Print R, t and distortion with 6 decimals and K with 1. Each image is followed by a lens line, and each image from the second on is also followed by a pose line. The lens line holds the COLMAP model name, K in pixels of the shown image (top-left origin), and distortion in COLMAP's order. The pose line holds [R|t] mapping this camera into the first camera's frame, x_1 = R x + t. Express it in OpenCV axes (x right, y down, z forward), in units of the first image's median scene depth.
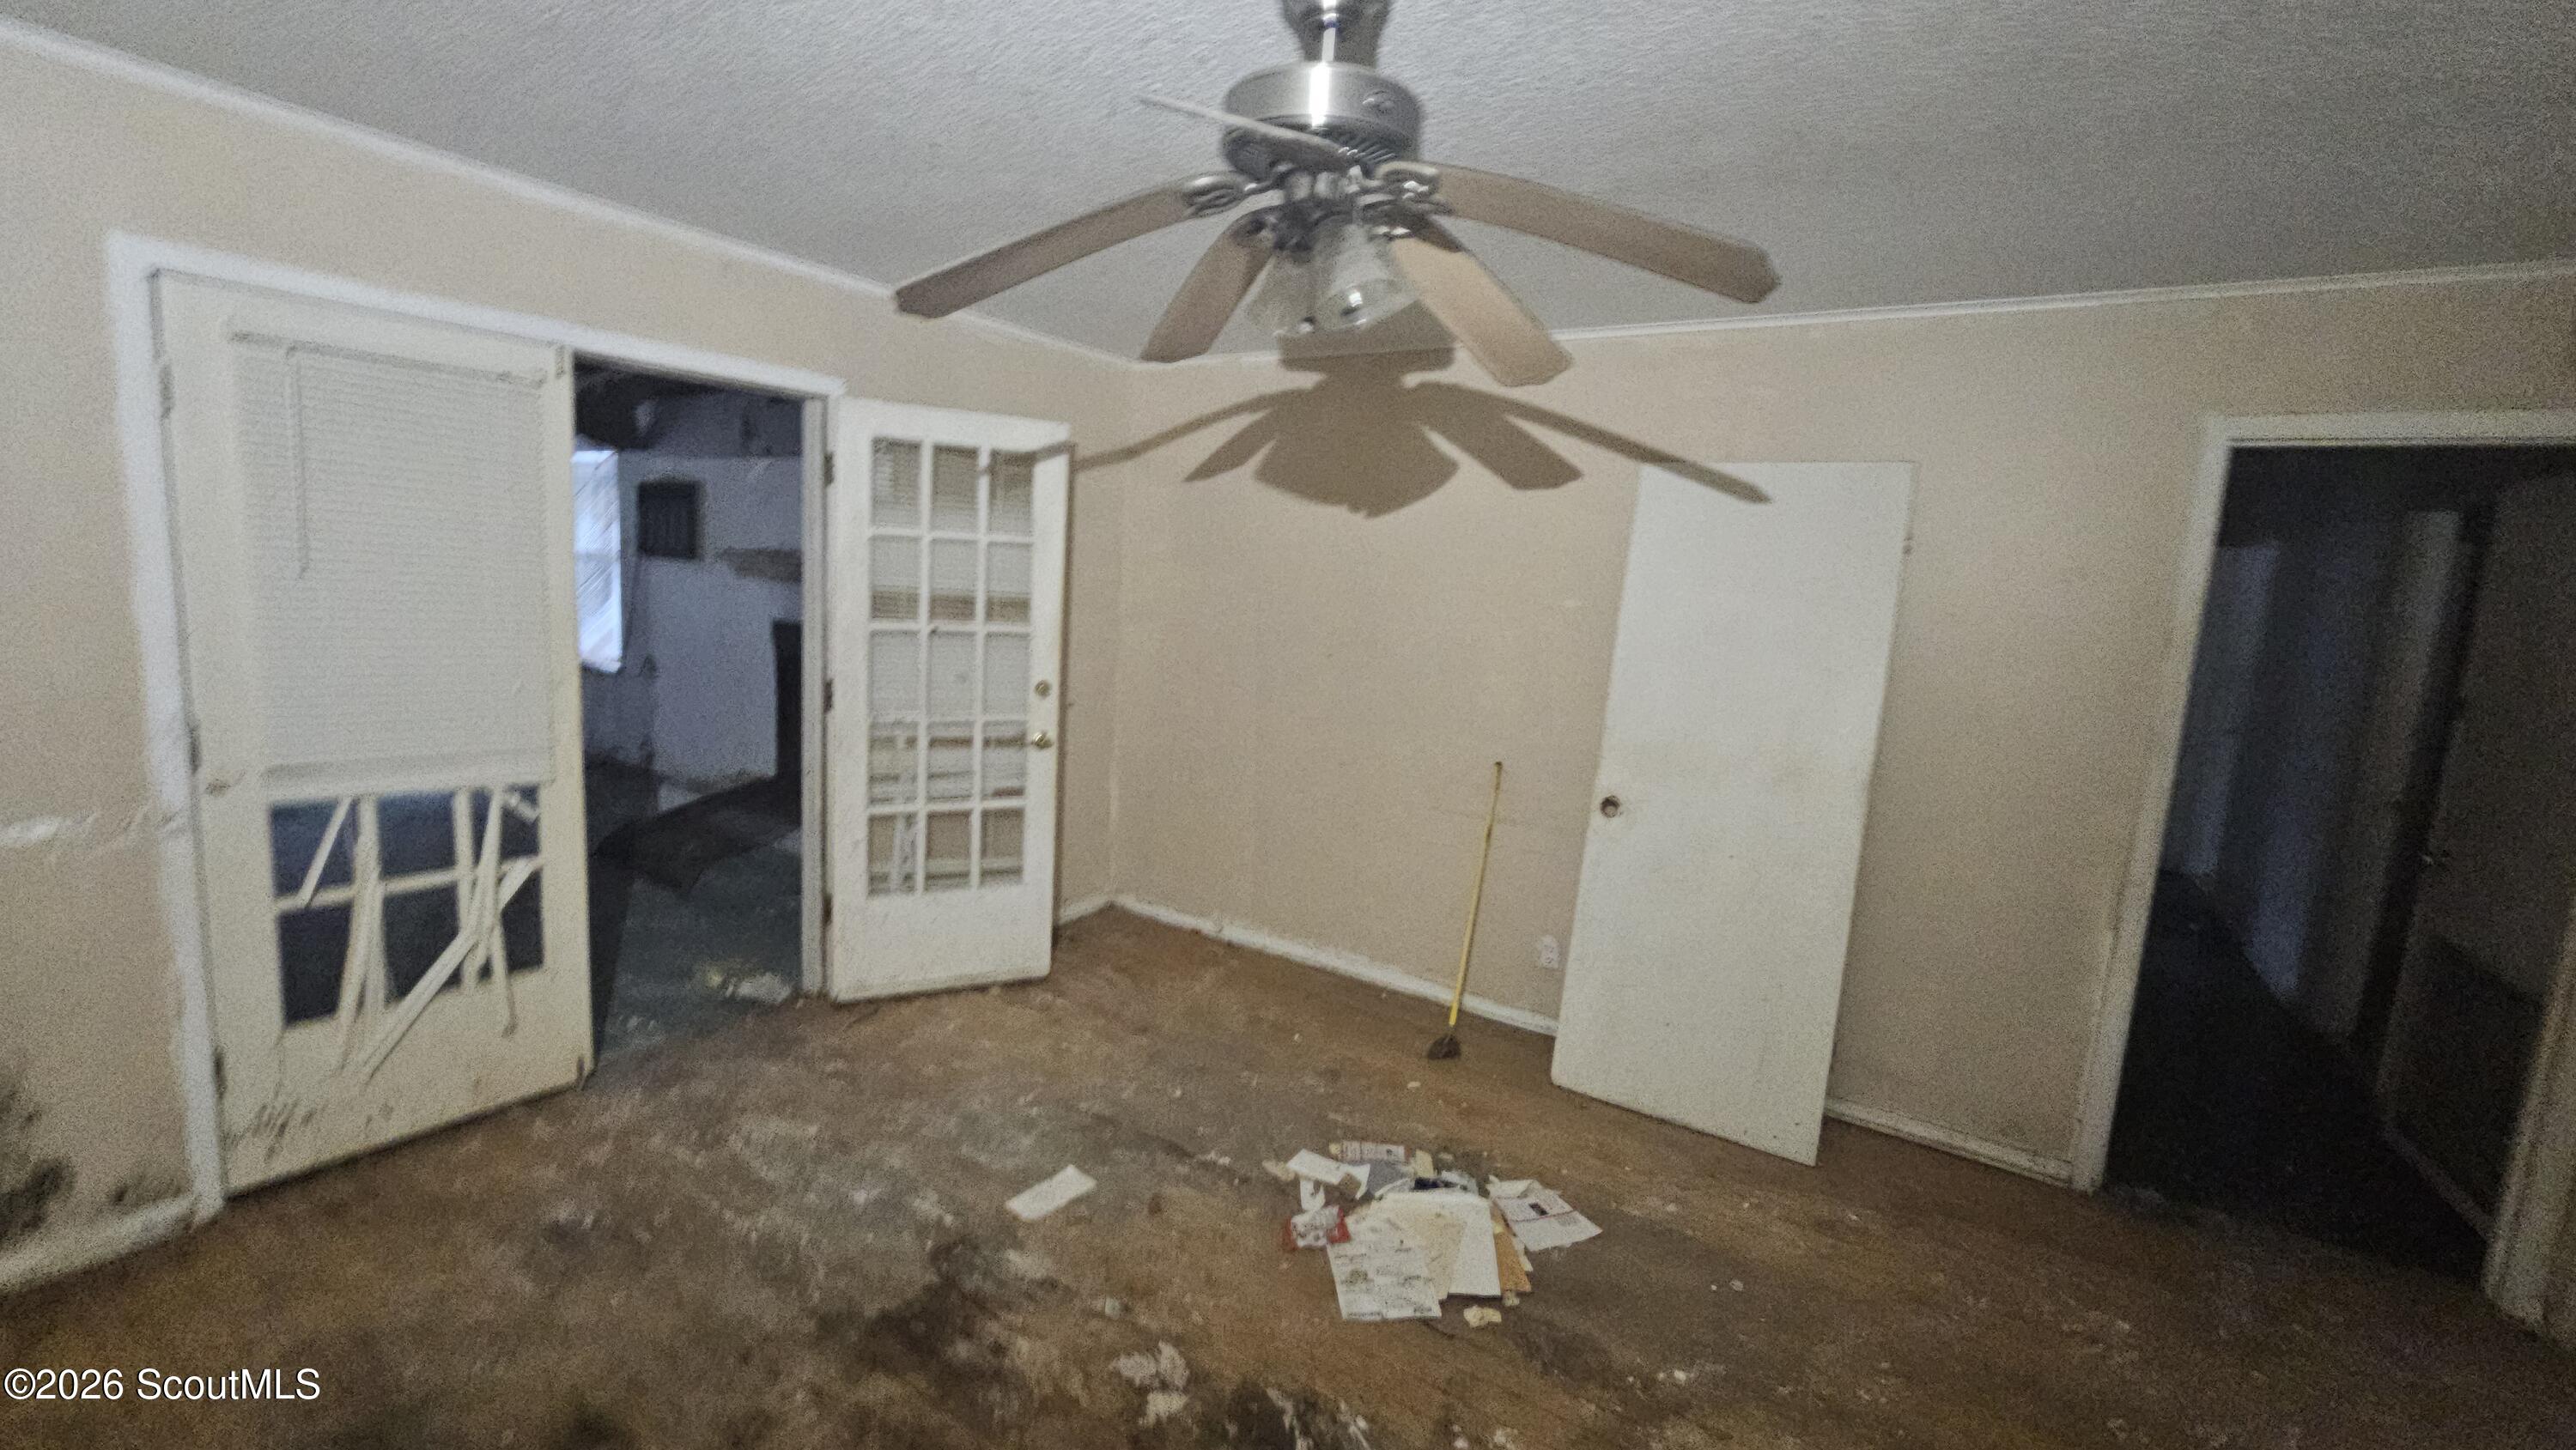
lens RADIAL K [[1058.3, 0, 1285.1], [0, 1058.3, 710.1], [0, 0, 1]] dist [0.000239, -0.000053]
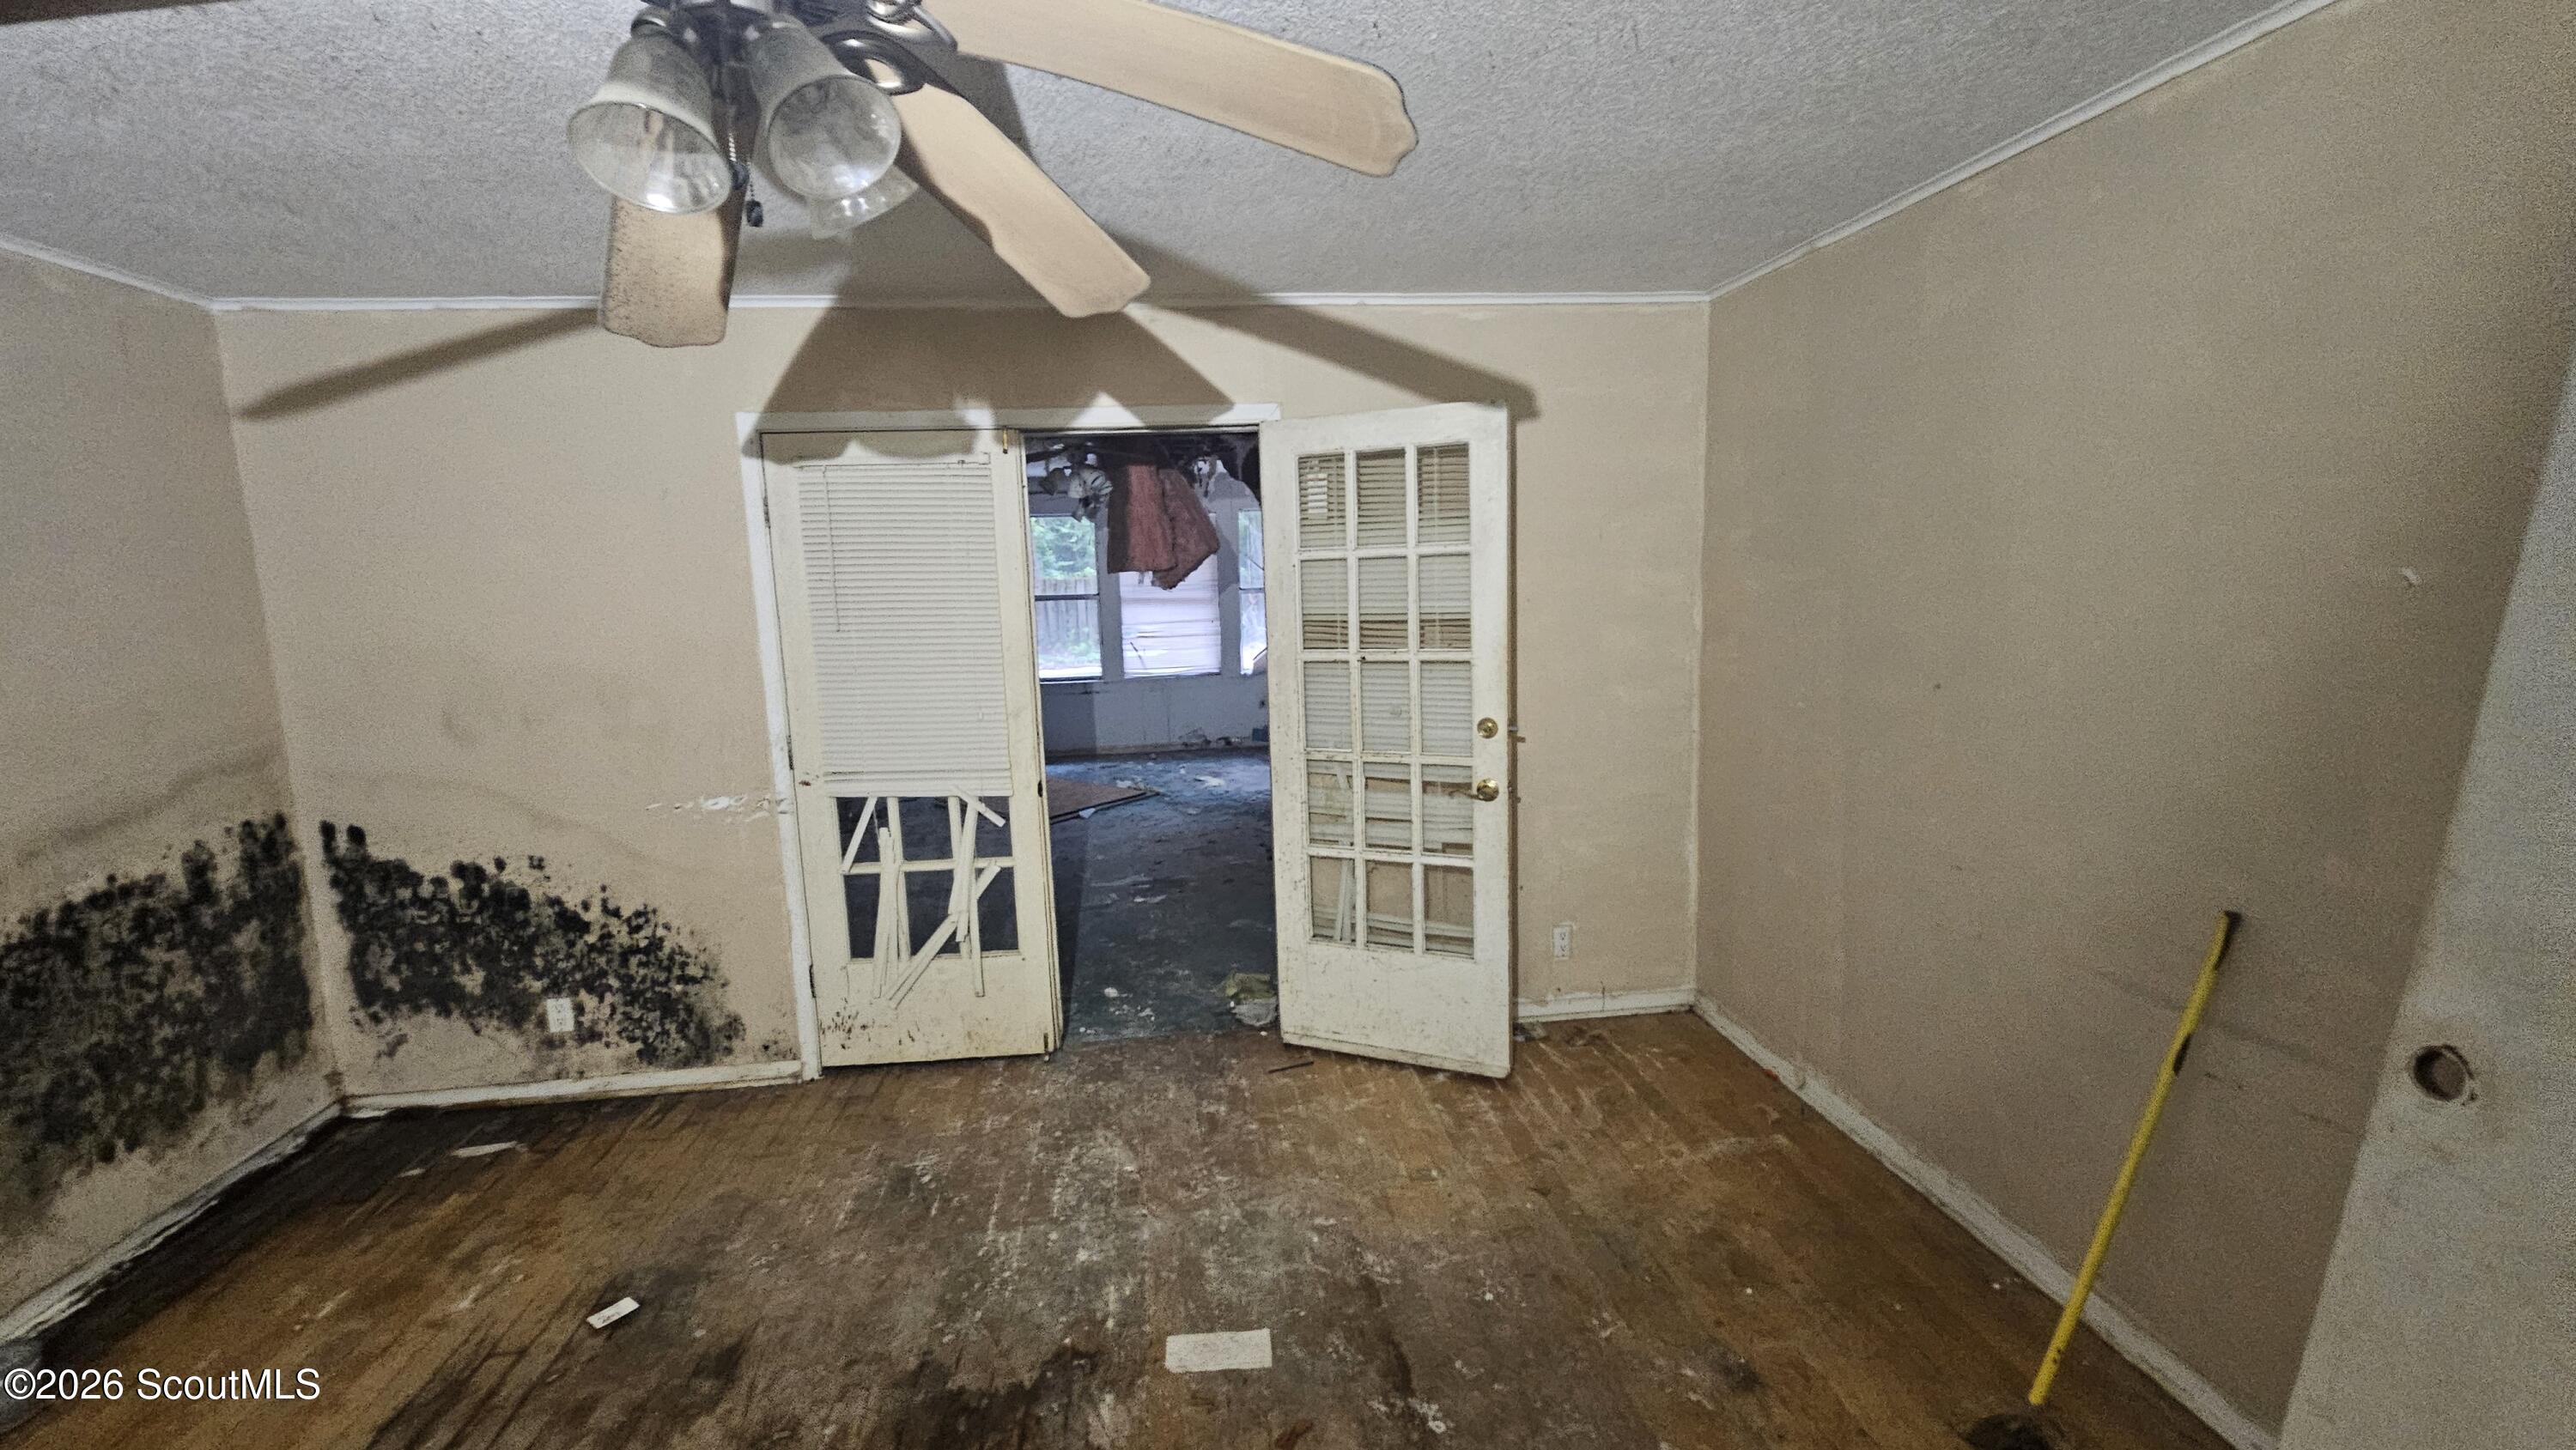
lens RADIAL K [[1058.3, 0, 1285.1], [0, 1058.3, 710.1], [0, 0, 1]] dist [0.000239, -0.000053]
pose [[0.624325, 0.021887, -0.780858, 0.356798], [-0.032166, 0.999480, 0.002297, -0.034192], [0.780502, 0.023682, 0.624705, 0.418679]]
